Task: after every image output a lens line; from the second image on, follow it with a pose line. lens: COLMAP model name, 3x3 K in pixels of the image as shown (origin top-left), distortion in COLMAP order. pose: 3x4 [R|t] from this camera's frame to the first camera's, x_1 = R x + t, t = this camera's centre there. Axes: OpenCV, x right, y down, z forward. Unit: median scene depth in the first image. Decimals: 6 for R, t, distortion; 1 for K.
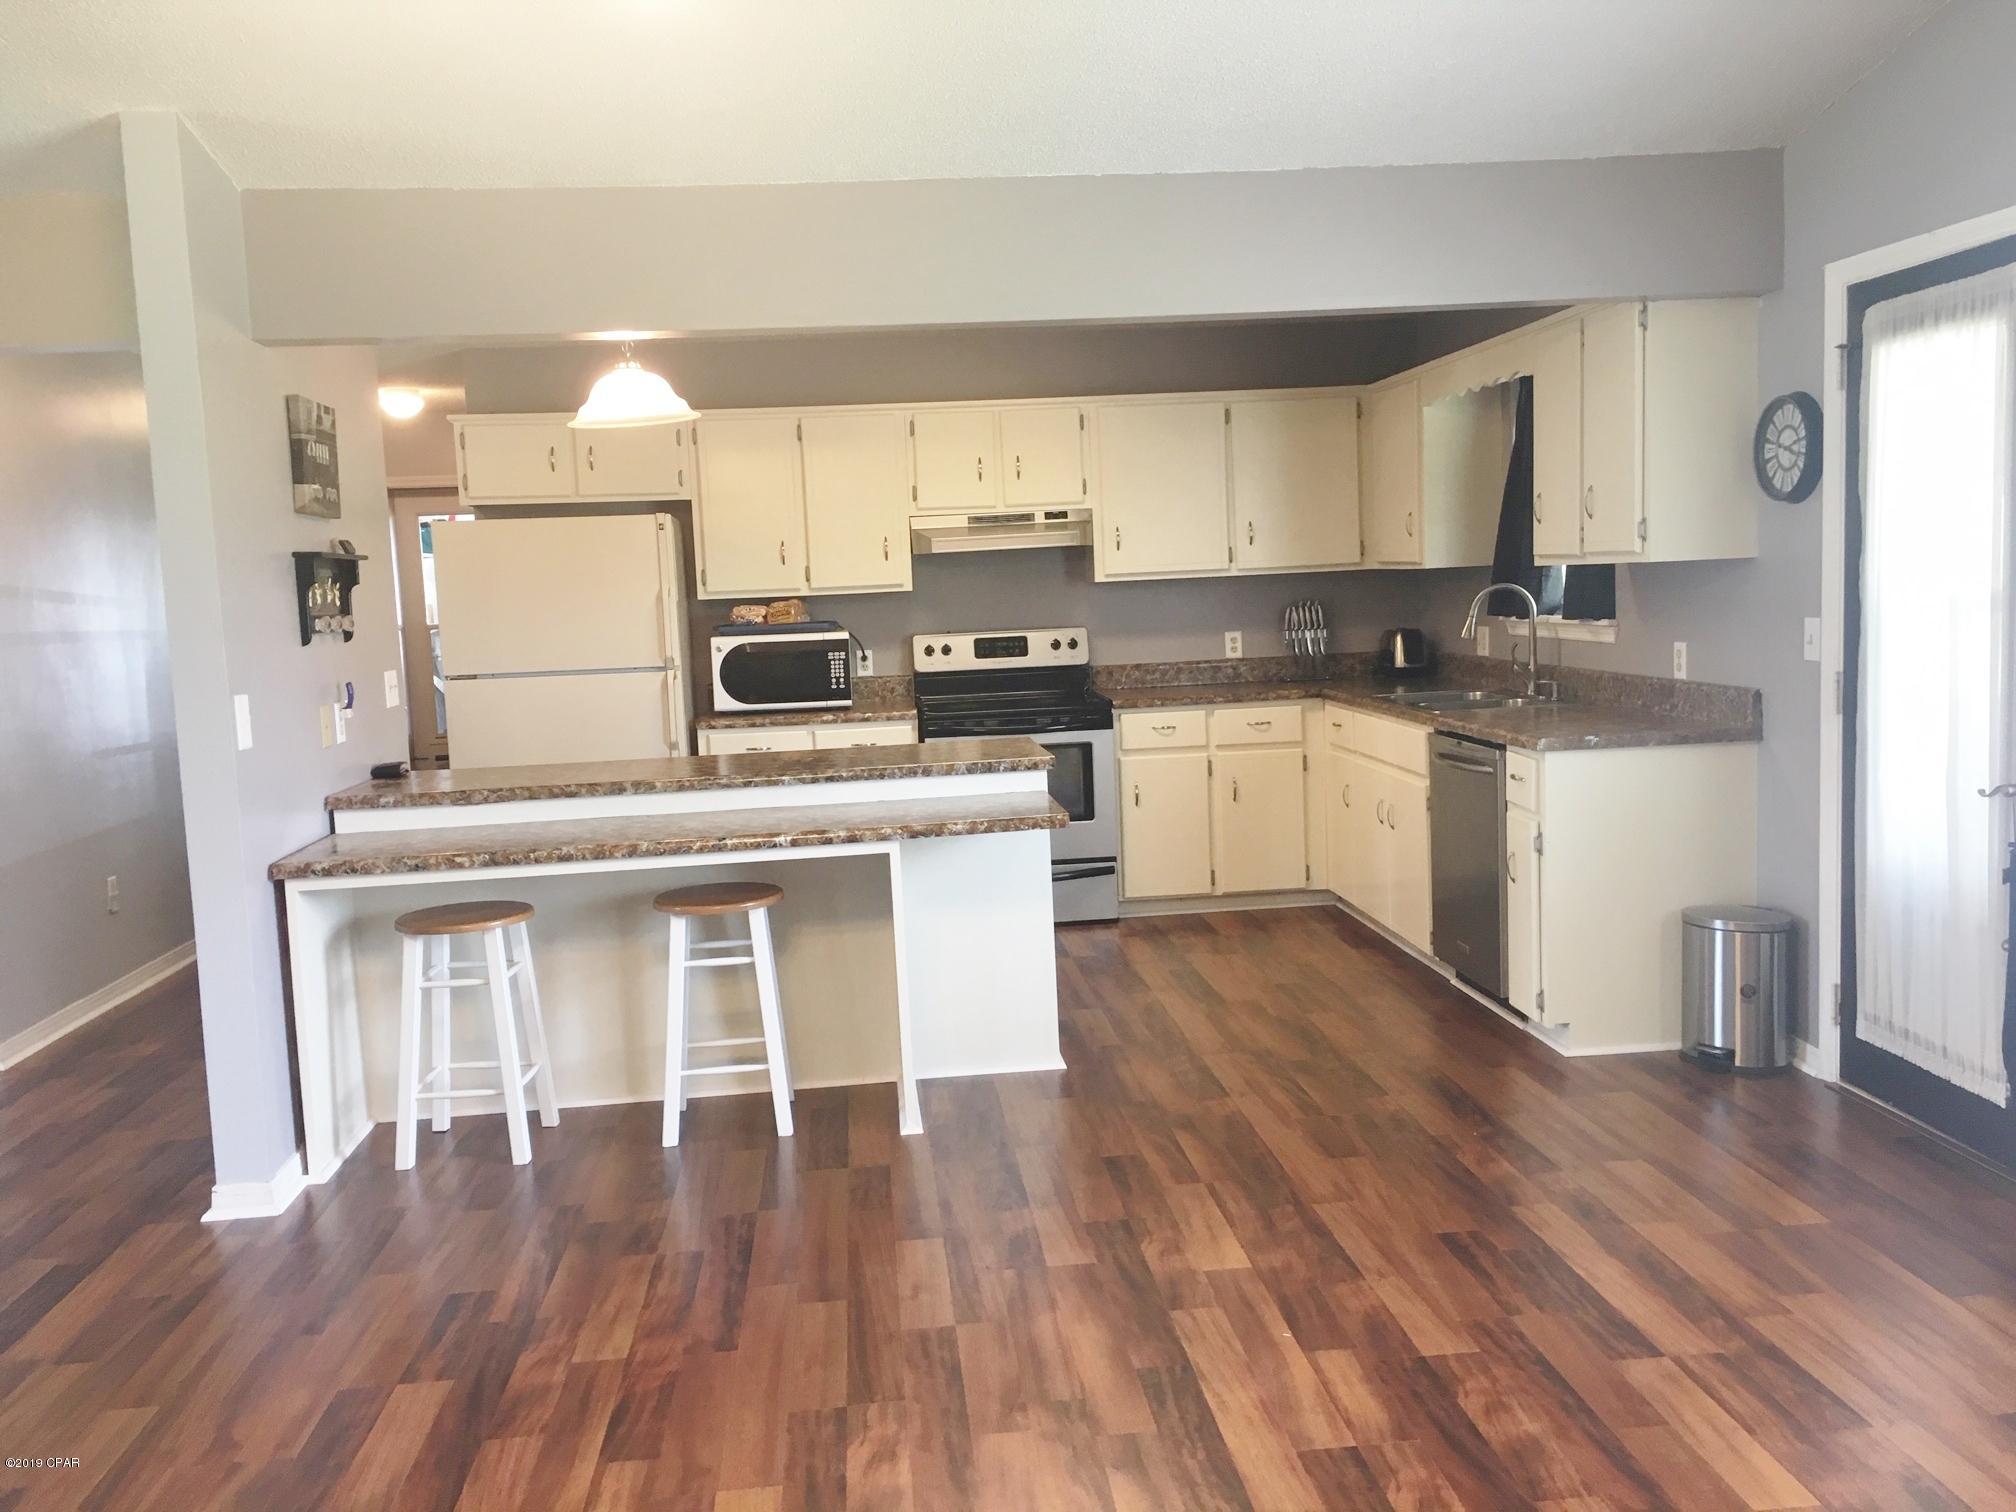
lens RADIAL K [[1718.4, 0, 1008.0], [0, 1718.4, 756.0], [0, 0, 1]] dist [0.049563, 0.000141]
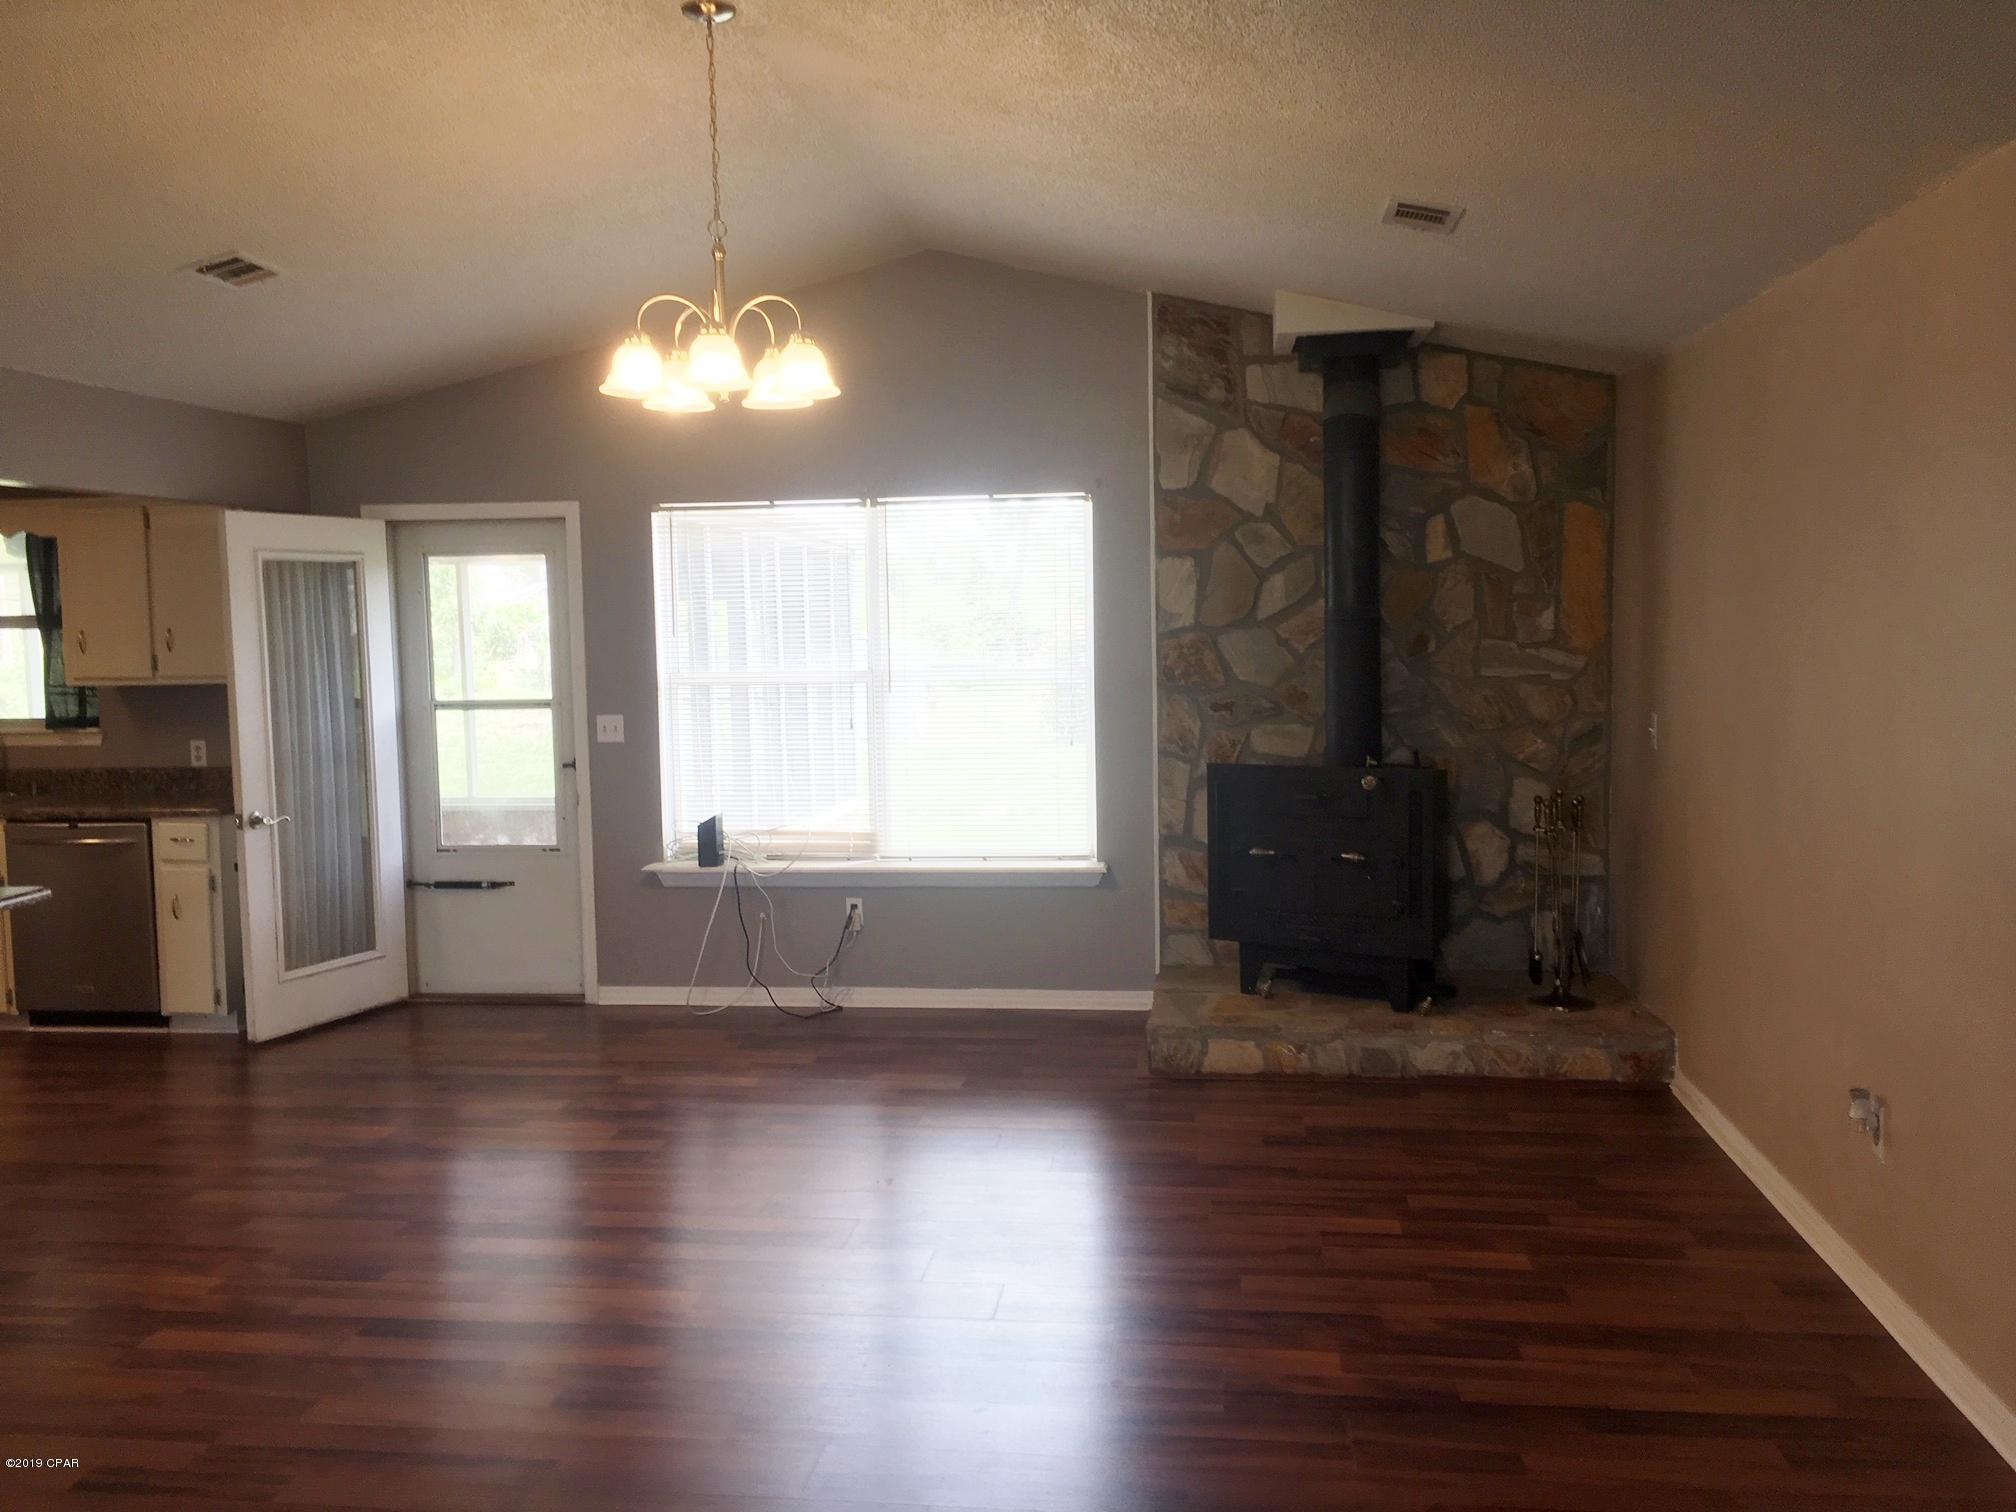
lens RADIAL K [[1714.3, 0, 1005.4], [0, 1714.3, 759.5], [0, 0, 1]] dist [0.081080, -0.118014]
pose [[0.219855, -0.041146, 0.974665, -0.747220], [0.111418, 0.993631, 0.016814, -0.000900], [-0.969149, 0.104898, 0.223039, 0.047846]]
